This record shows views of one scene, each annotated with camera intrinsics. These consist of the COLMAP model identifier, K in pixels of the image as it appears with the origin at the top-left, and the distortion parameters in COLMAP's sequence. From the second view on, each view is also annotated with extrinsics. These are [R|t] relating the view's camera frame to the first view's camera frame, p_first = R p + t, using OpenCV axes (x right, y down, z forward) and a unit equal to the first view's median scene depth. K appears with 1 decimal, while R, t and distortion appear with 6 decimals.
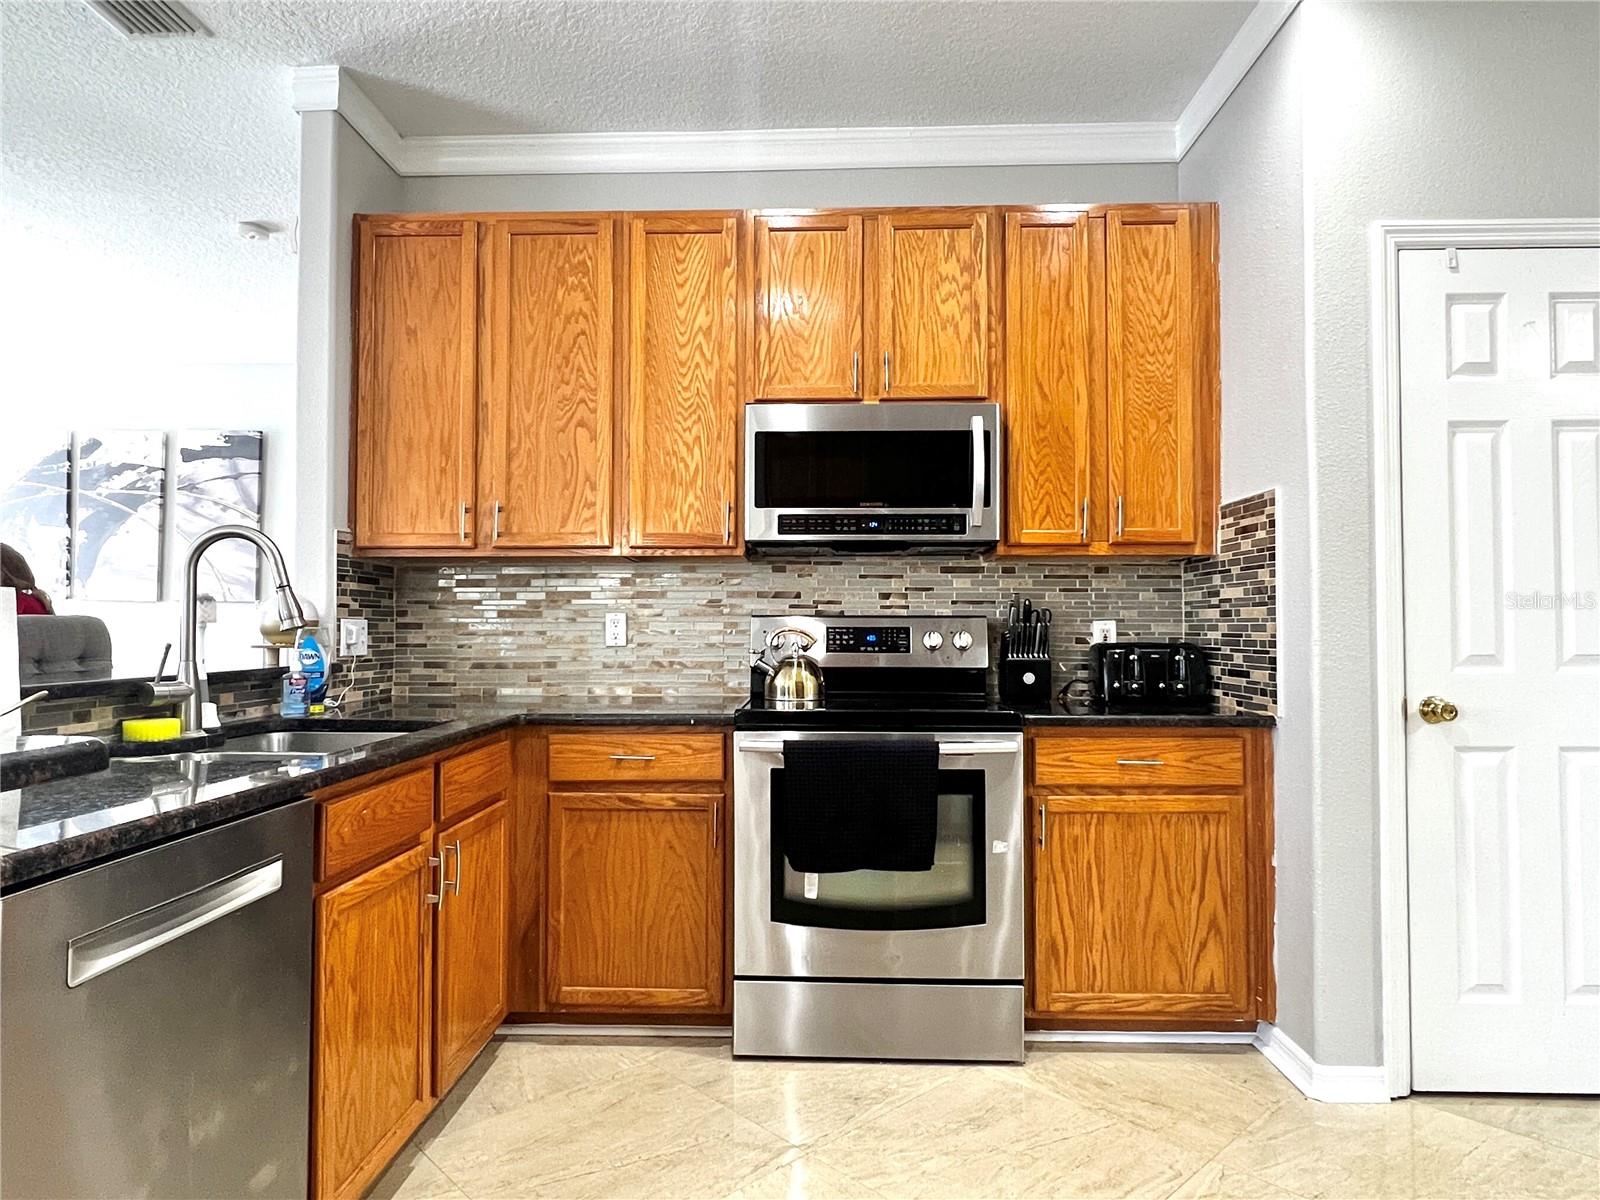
lens RADIAL K [[935.5, 0, 801.5], [0, 935.5, 602.5], [0, 0, 1]] dist [-0.002944, -0.000034]
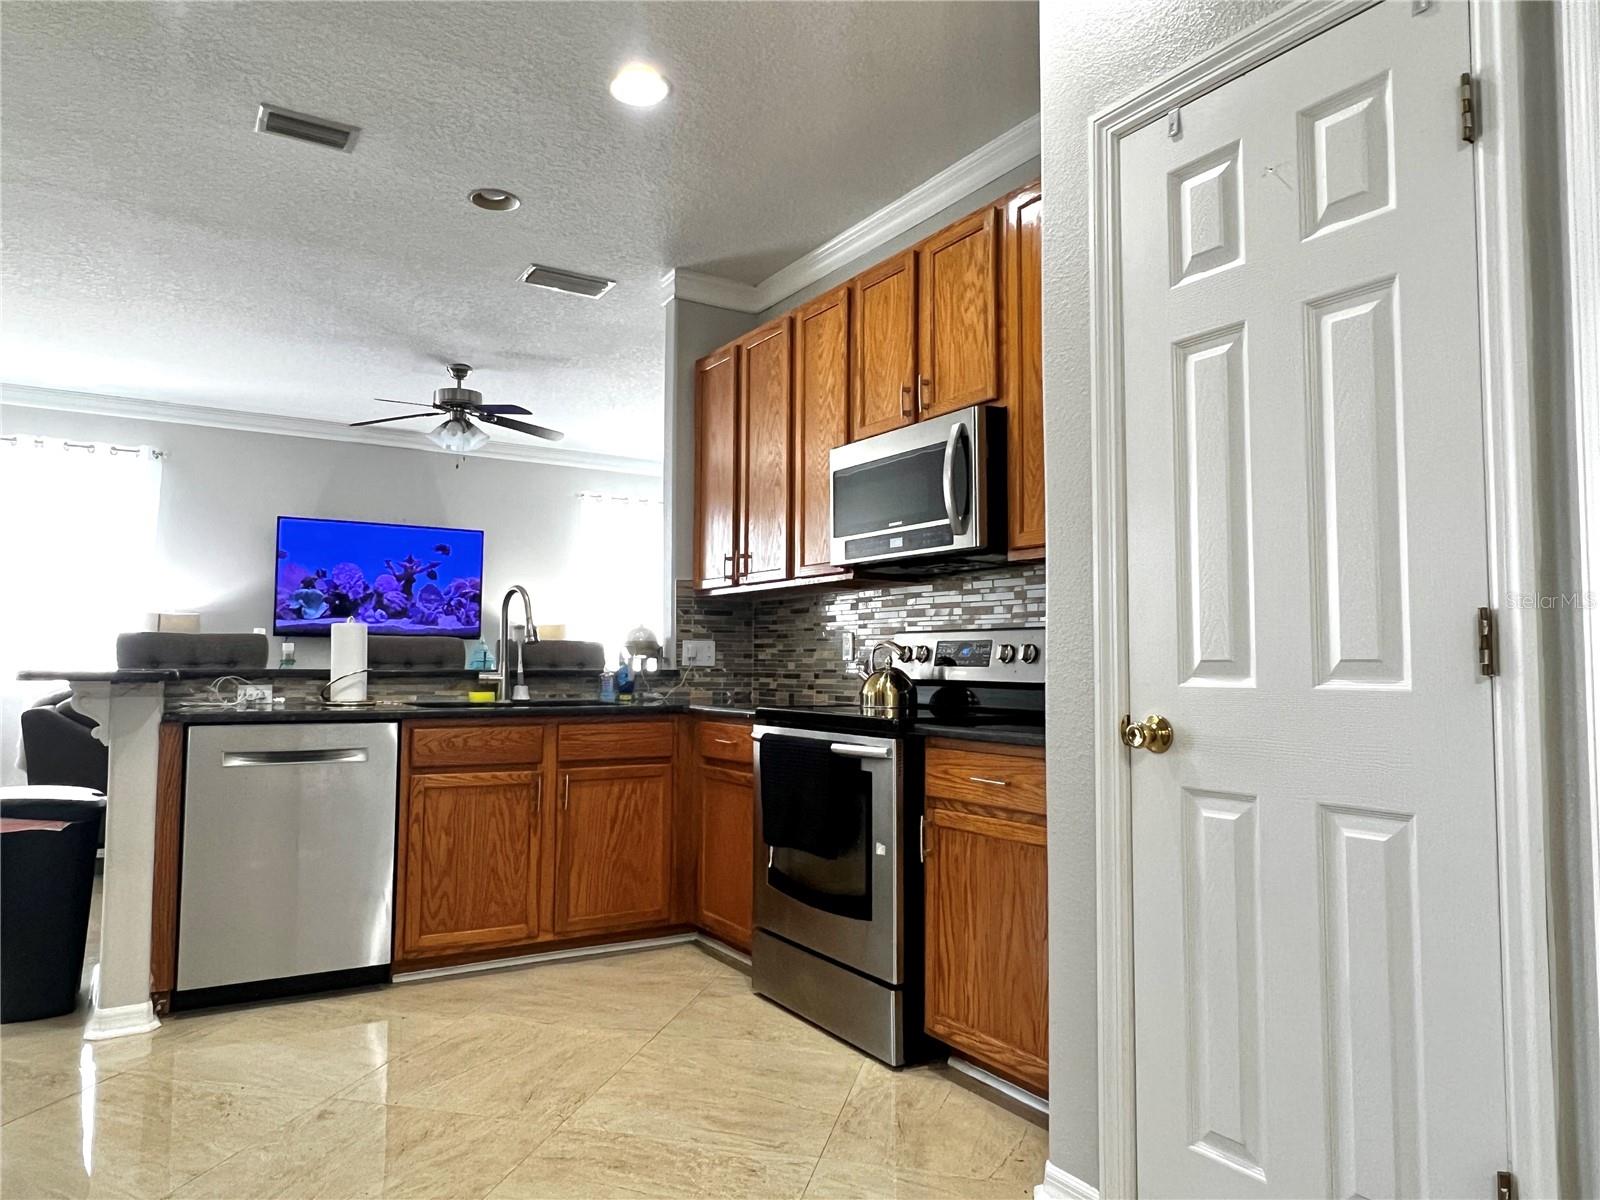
lens RADIAL K [[1035.0, 0, 799.3], [0, 1035.0, 600.7], [0, 0, 1]] dist [0.001346, -0.000824]
pose [[0.563883, -0.047837, -0.824468, 1.083603], [0.018780, 0.998806, -0.045108, 0.036915], [0.825641, 0.009953, 0.564108, 0.272233]]
